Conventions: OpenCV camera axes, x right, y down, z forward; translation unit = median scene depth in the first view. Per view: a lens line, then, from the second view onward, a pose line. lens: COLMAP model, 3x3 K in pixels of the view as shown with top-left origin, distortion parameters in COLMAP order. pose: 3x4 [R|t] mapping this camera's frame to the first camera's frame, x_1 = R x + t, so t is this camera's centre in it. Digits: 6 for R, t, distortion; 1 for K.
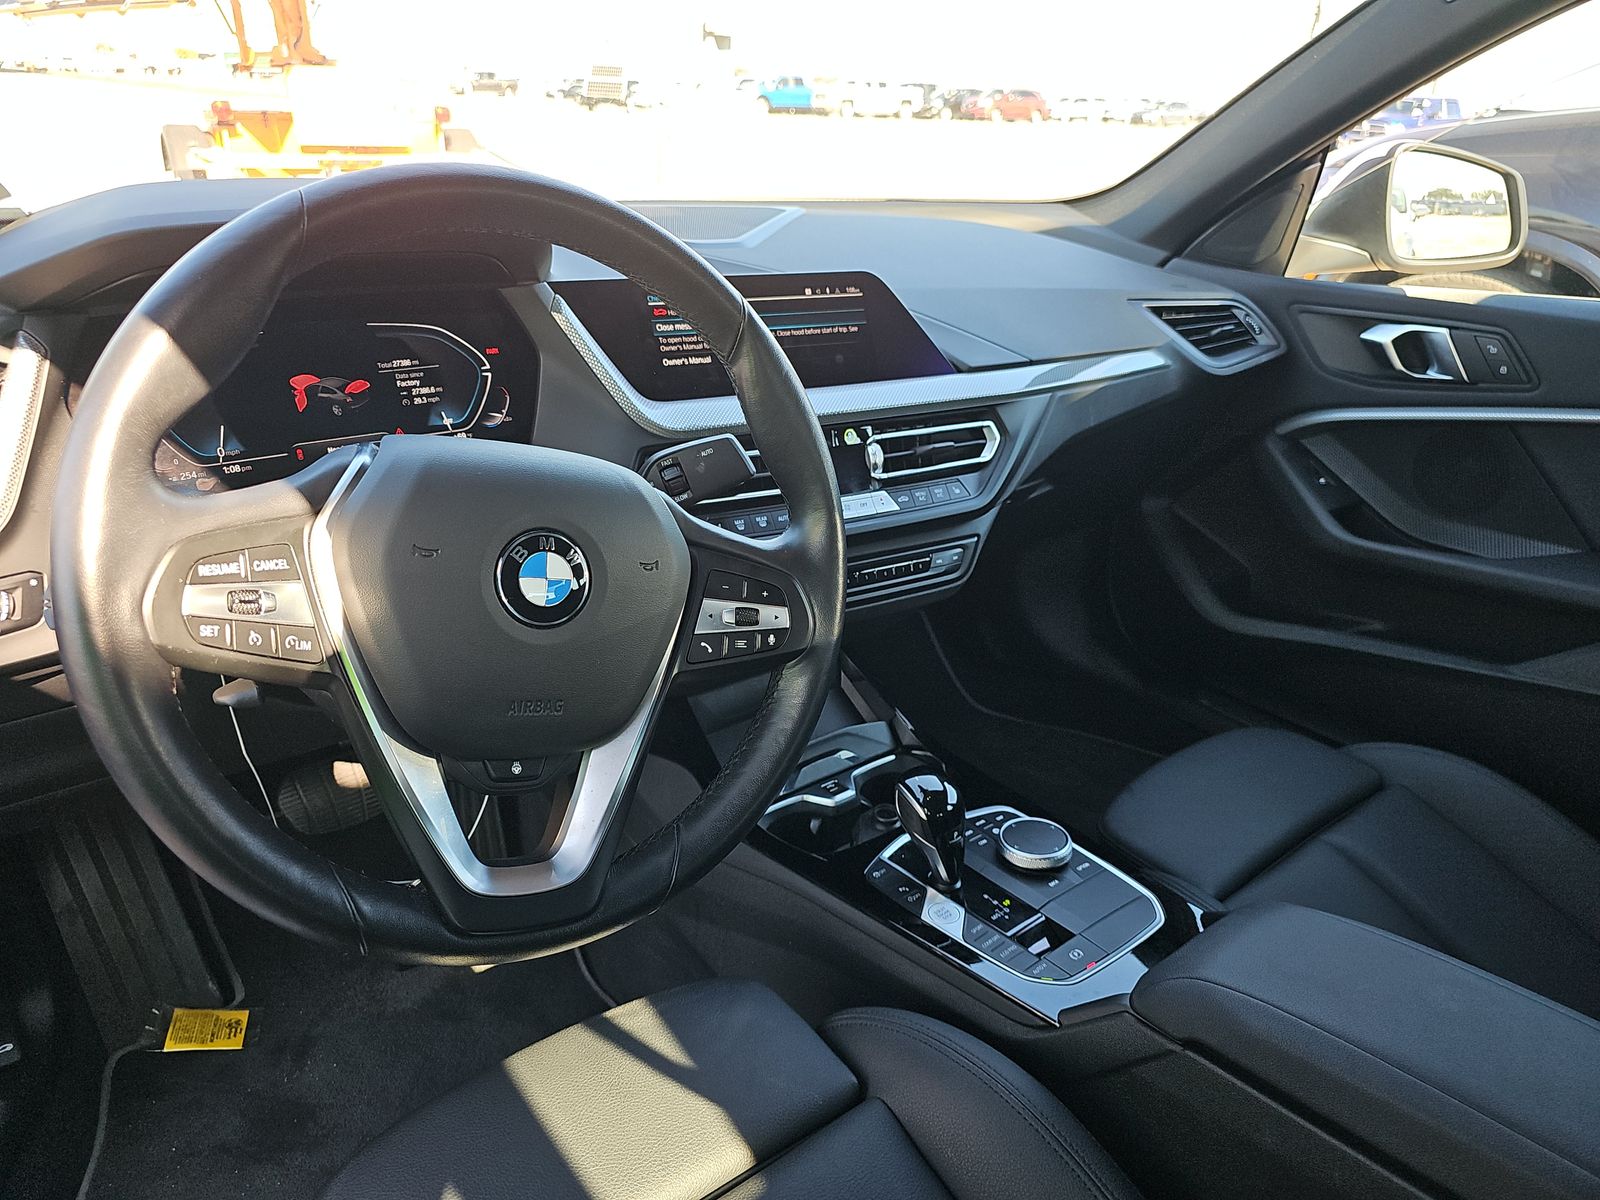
lens RADIAL K [[1067.1, 0, 800.6], [0, 1067.1, 603.3], [0, 0, 1]] dist [0.044137, -0.046869]
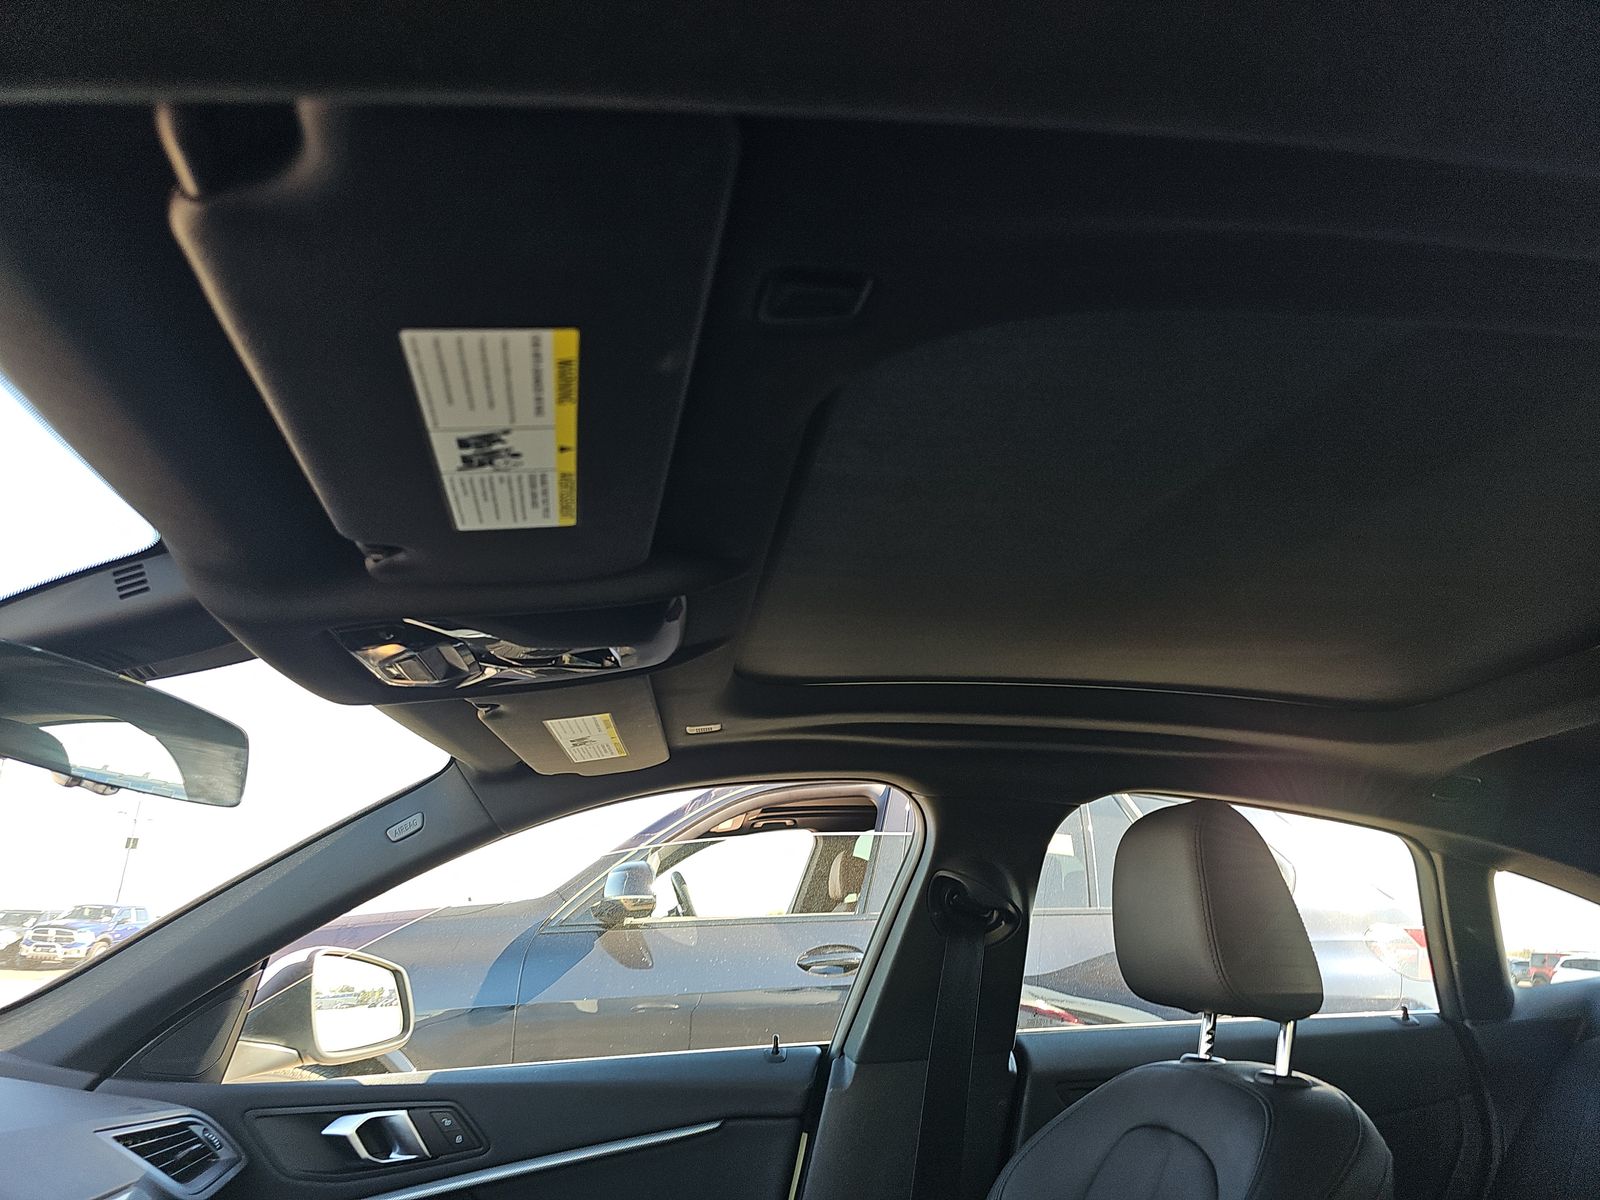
lens RADIAL K [[1067.1, 0, 794.1], [0, 1067.1, 602.1], [0, 0, 1]] dist [0.044137, -0.046869]
pose [[0.508692, 0.234515, 0.828393, -0.269506], [0.364168, 0.813262, -0.453857, -0.039034], [-0.780137, 0.532548, 0.328297, 0.065525]]
